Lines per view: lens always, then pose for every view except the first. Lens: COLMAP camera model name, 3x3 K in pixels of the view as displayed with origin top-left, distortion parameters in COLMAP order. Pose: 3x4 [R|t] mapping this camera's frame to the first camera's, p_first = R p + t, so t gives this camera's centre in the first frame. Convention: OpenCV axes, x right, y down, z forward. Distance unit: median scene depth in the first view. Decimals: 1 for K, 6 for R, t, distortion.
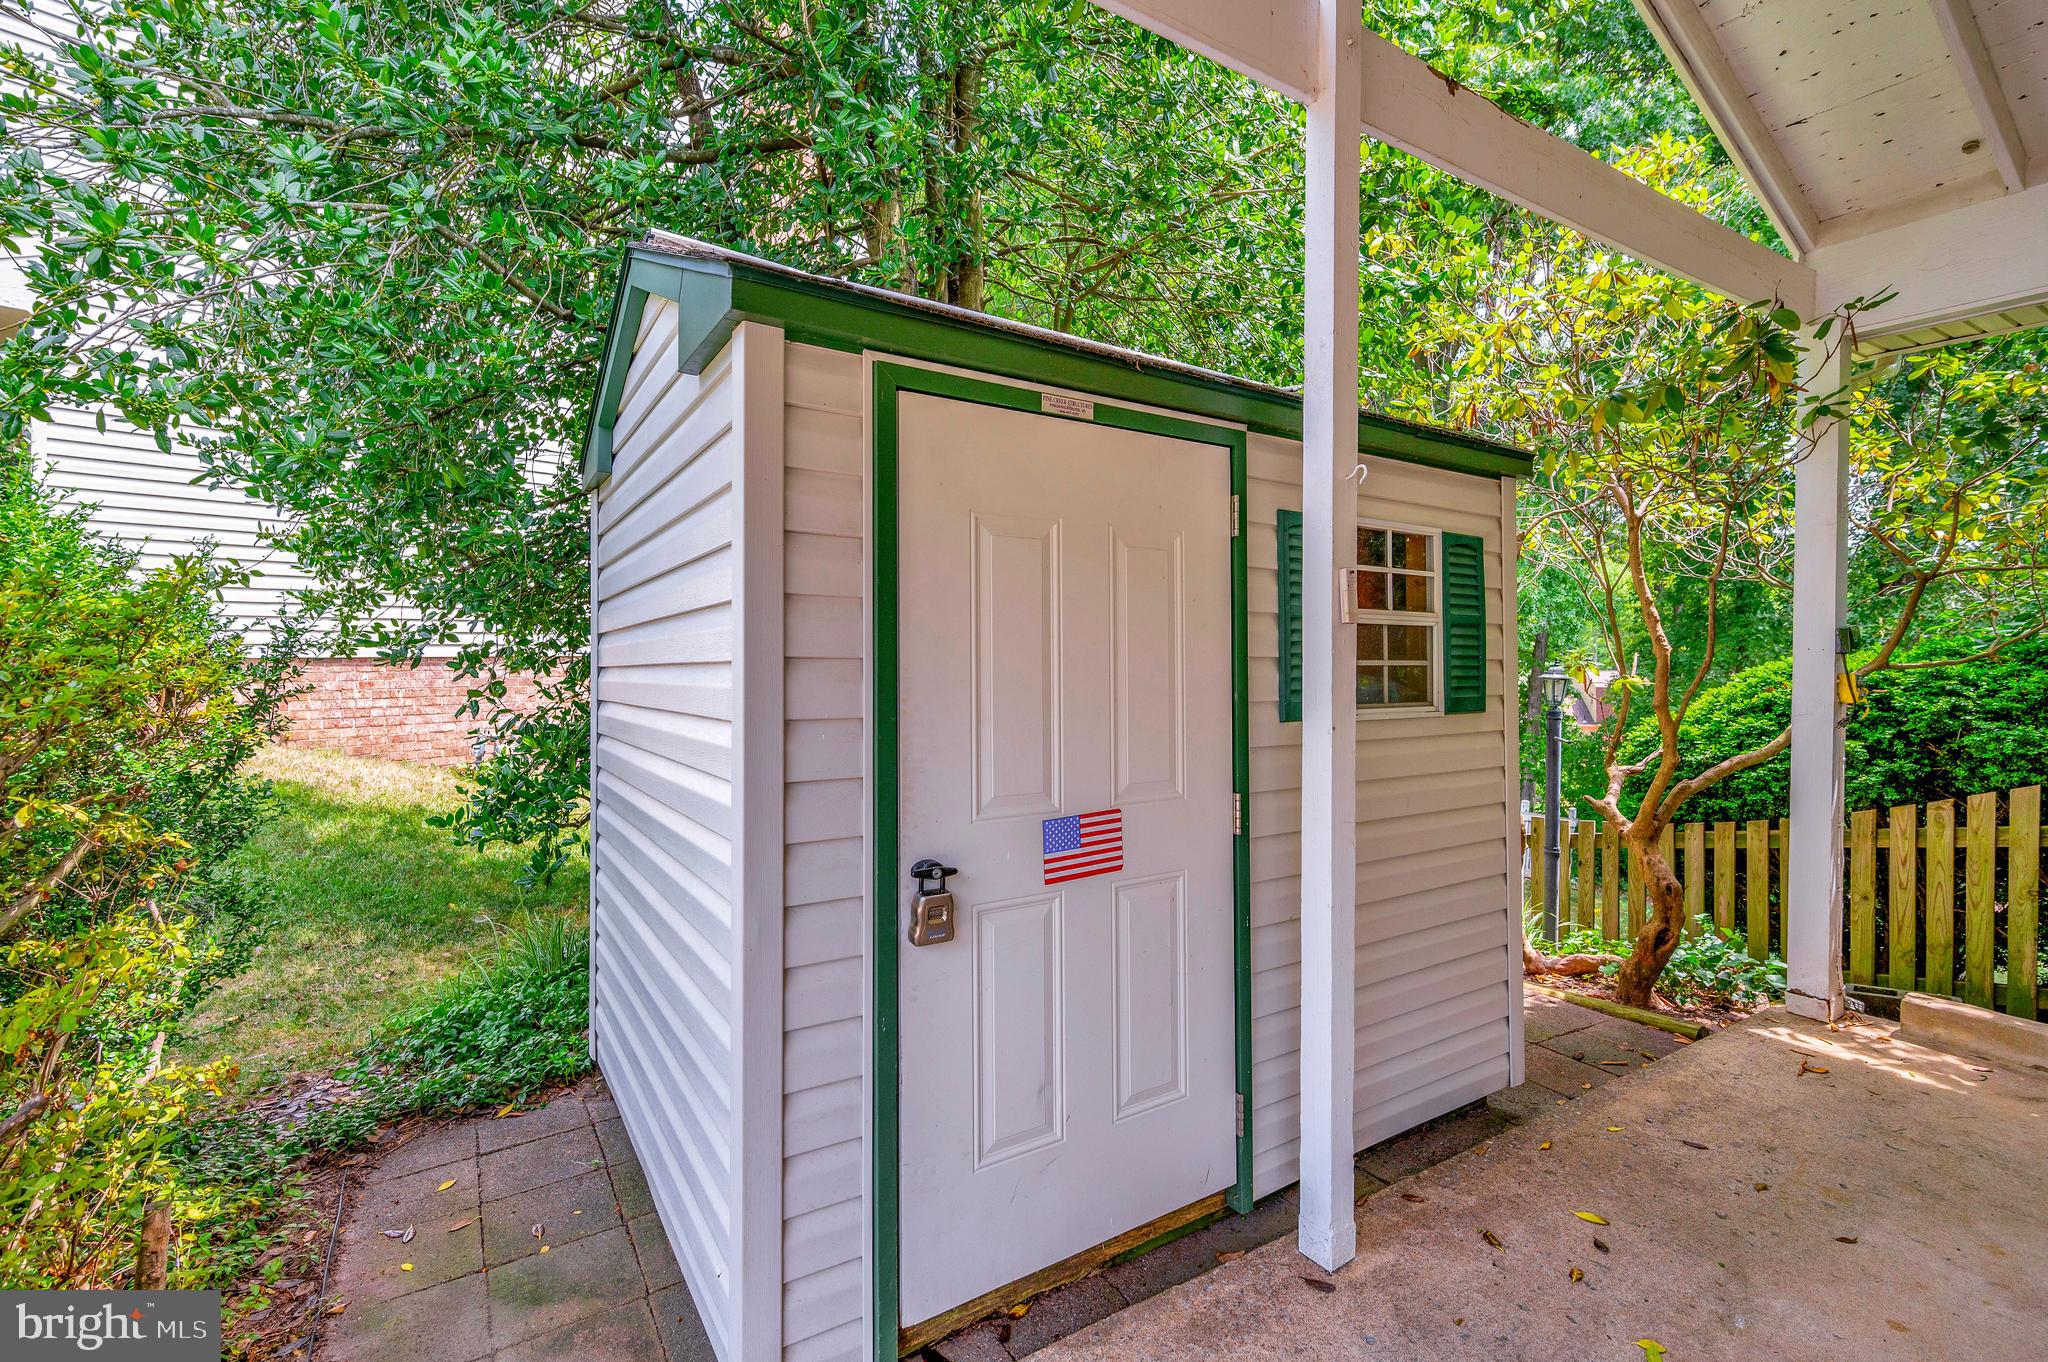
lens RADIAL K [[921.2, 0, 1027.9], [0, 921.2, 646.7], [0, 0, 1]] dist [-0.001559, 0.000417]
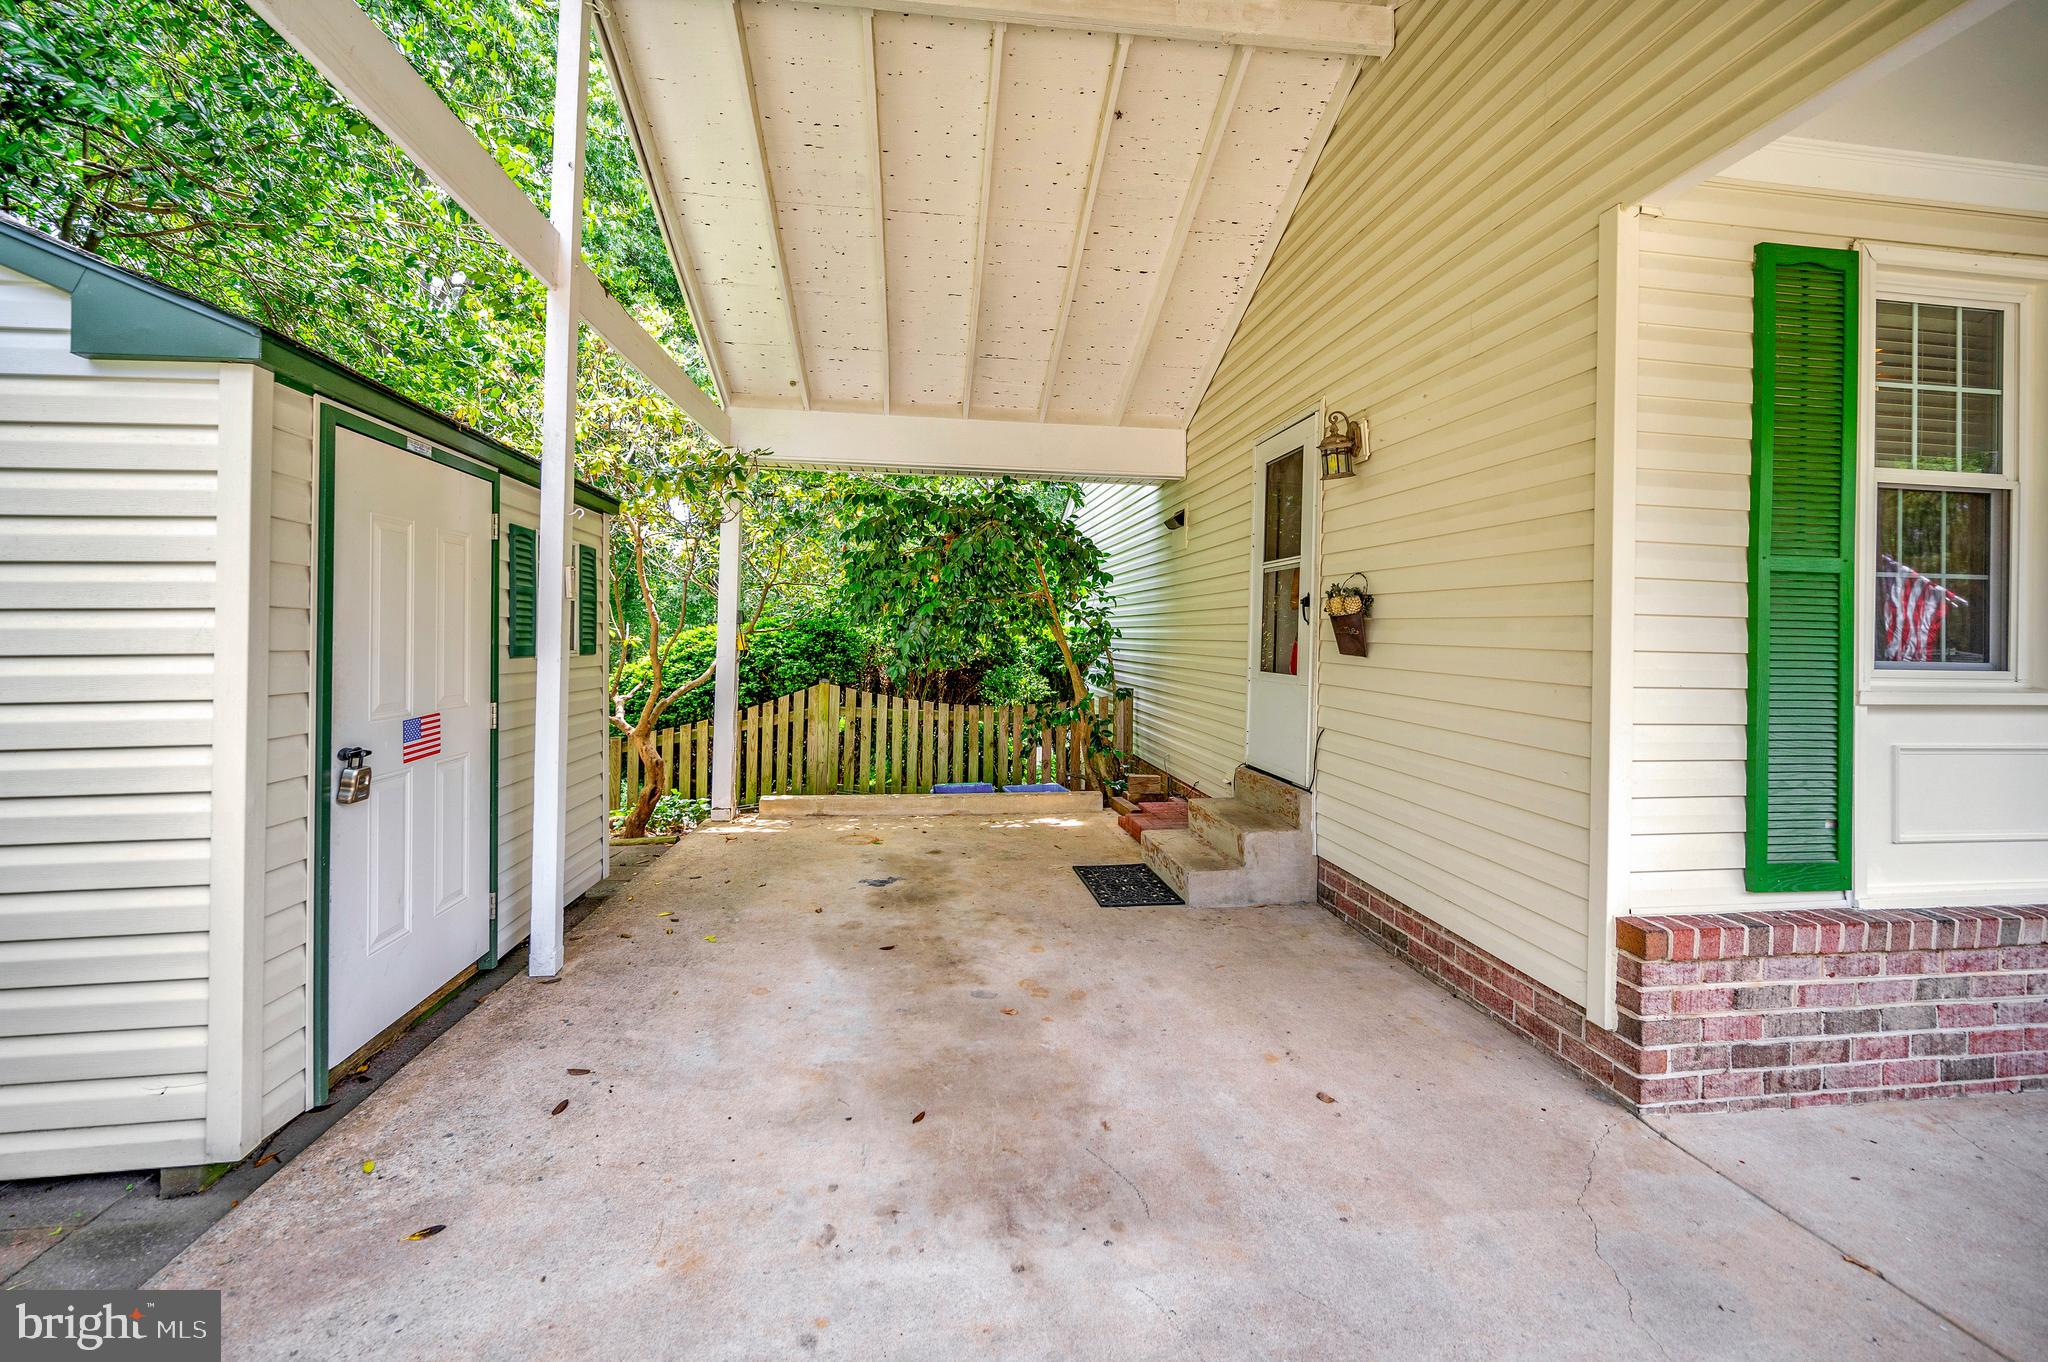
lens RADIAL K [[818.1, 0, 1029.0], [0, 818.1, 623.4], [0, 0, 1]] dist [0.000466, -0.000971]
pose [[0.418578, 0.014378, 0.908067, -0.653344], [-0.012499, 0.999871, -0.010070, 0.025670], [-0.908095, -0.007134, 0.418704, -0.412470]]
